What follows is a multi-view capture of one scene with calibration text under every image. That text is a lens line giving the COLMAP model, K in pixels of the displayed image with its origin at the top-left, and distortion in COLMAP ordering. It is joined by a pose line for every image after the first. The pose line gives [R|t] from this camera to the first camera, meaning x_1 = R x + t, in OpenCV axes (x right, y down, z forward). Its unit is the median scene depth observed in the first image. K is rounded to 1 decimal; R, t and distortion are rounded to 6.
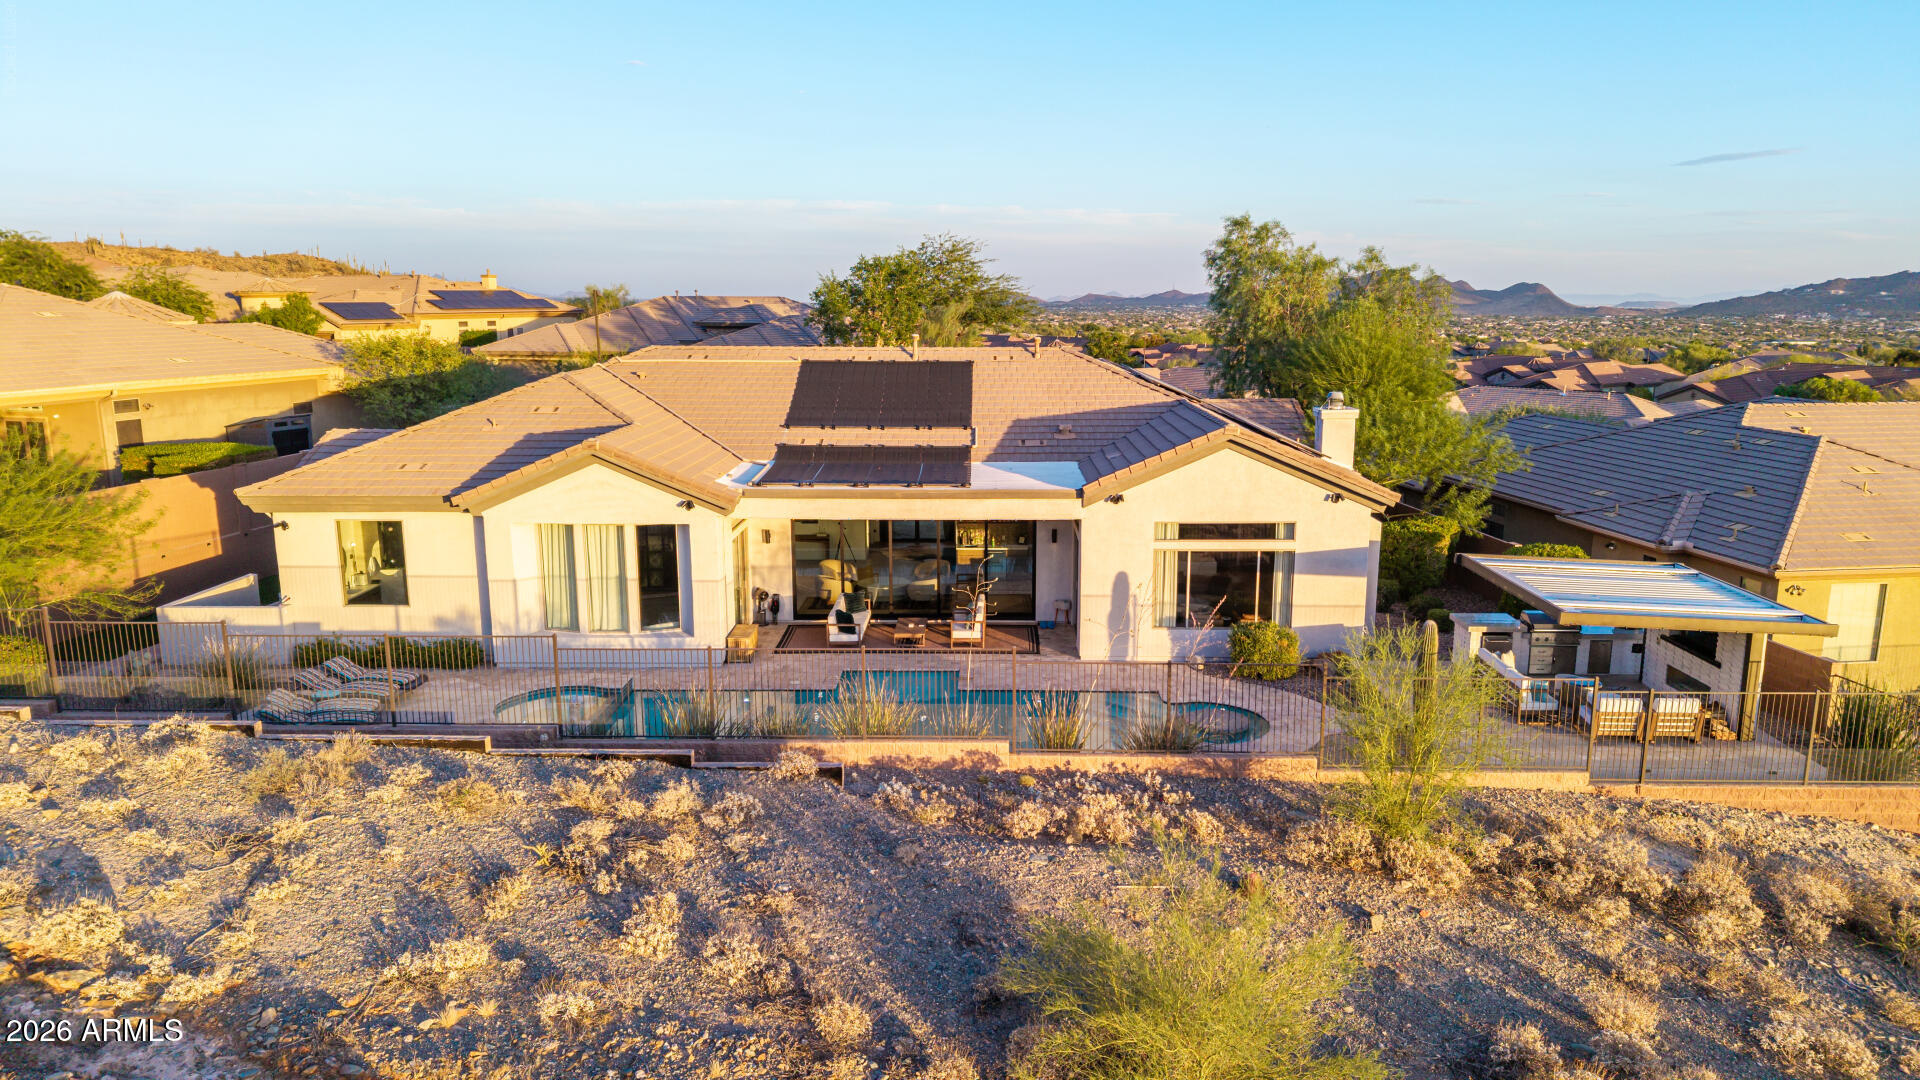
lens RADIAL K [[1282.9, 0, 965.2], [0, 1282.9, 535.0], [0, 0, 1]] dist [0.006456, -0.009315]
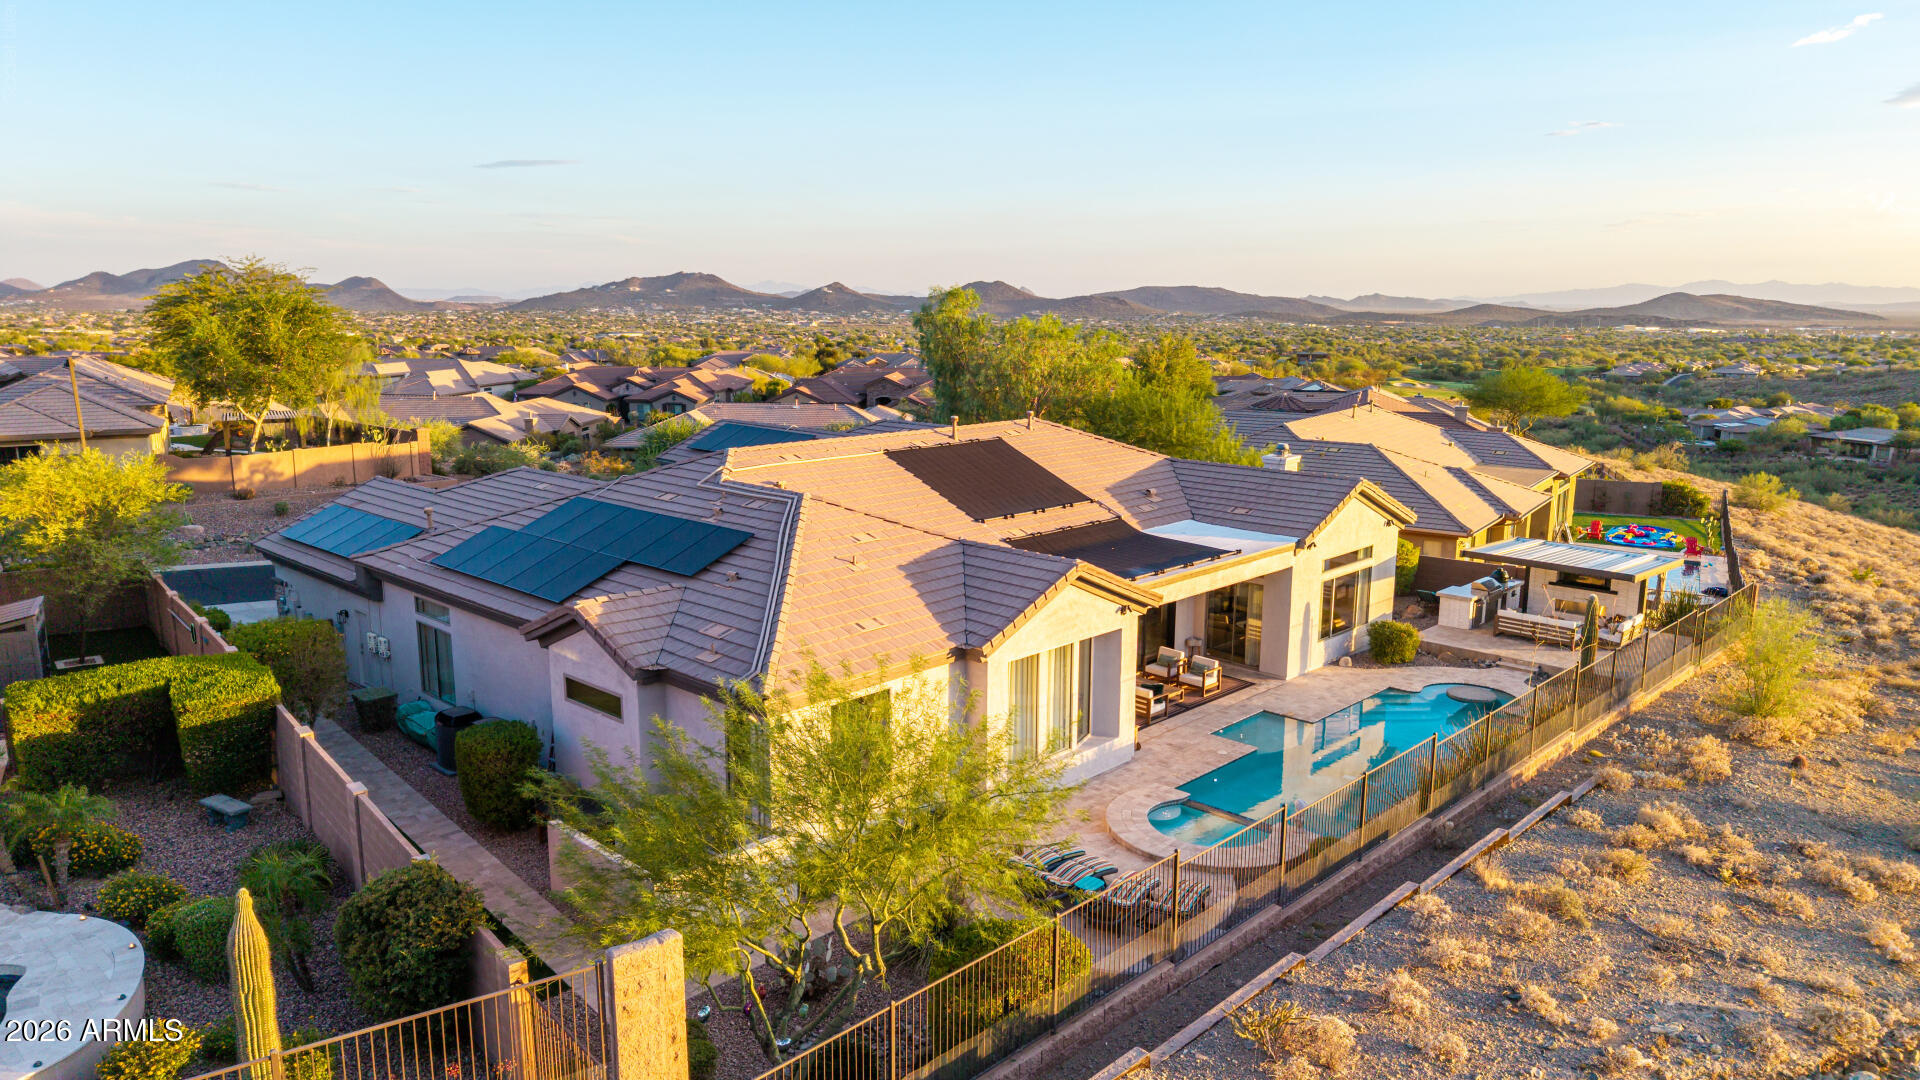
lens RADIAL K [[1282.9, 0, 970.8], [0, 1282.9, 546.0], [0, 0, 1]] dist [0.006456, -0.009315]
pose [[0.666723, -0.139089, 0.732212, -1.008452], [0.129939, 0.989079, 0.069565, -0.156900], [-0.733891, 0.048763, 0.677514, 0.391008]]
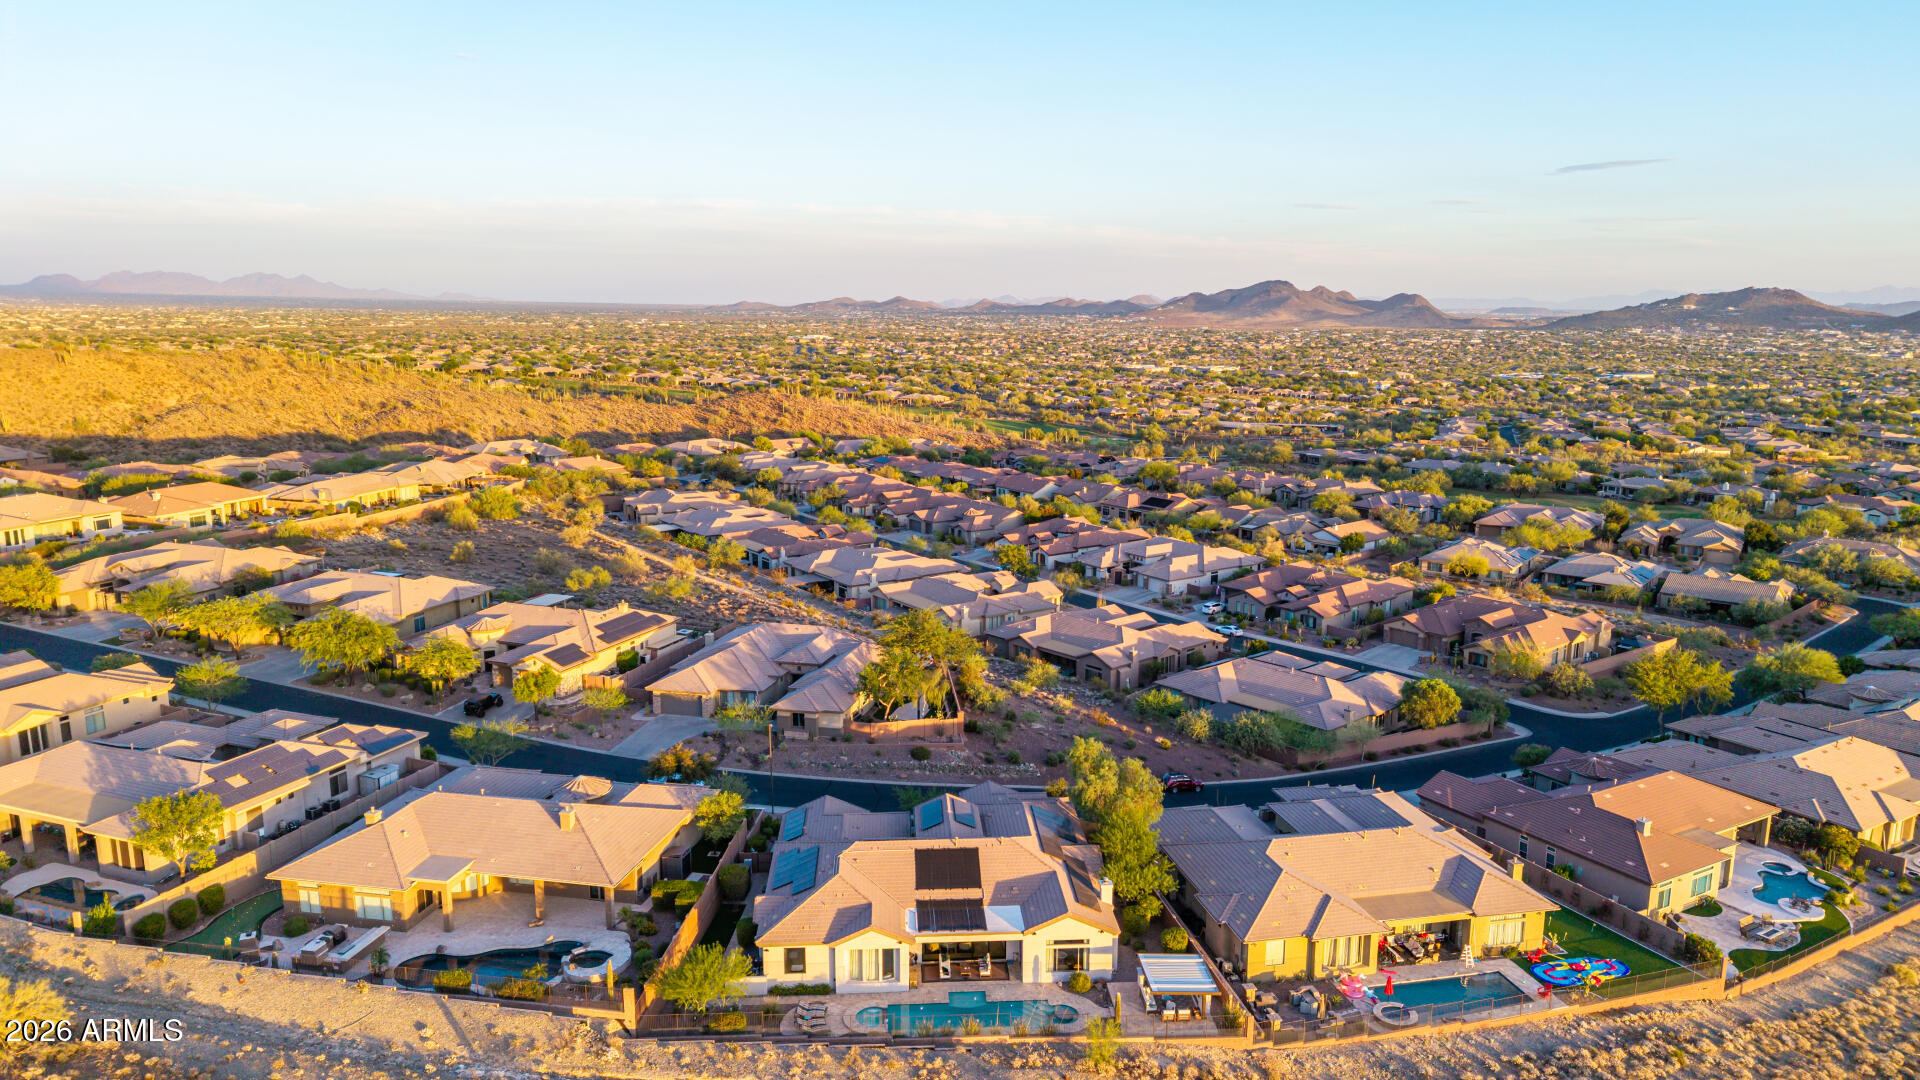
lens RADIAL K [[1282.9, 0, 967.3], [0, 1282.9, 543.1], [0, 0, 1]] dist [0.006456, -0.009315]
pose [[0.996607, -0.012158, 0.081399, -0.290485], [0.012255, 0.999925, -0.000681, -0.986825], [-0.081384, 0.001676, 0.996681, -2.134856]]
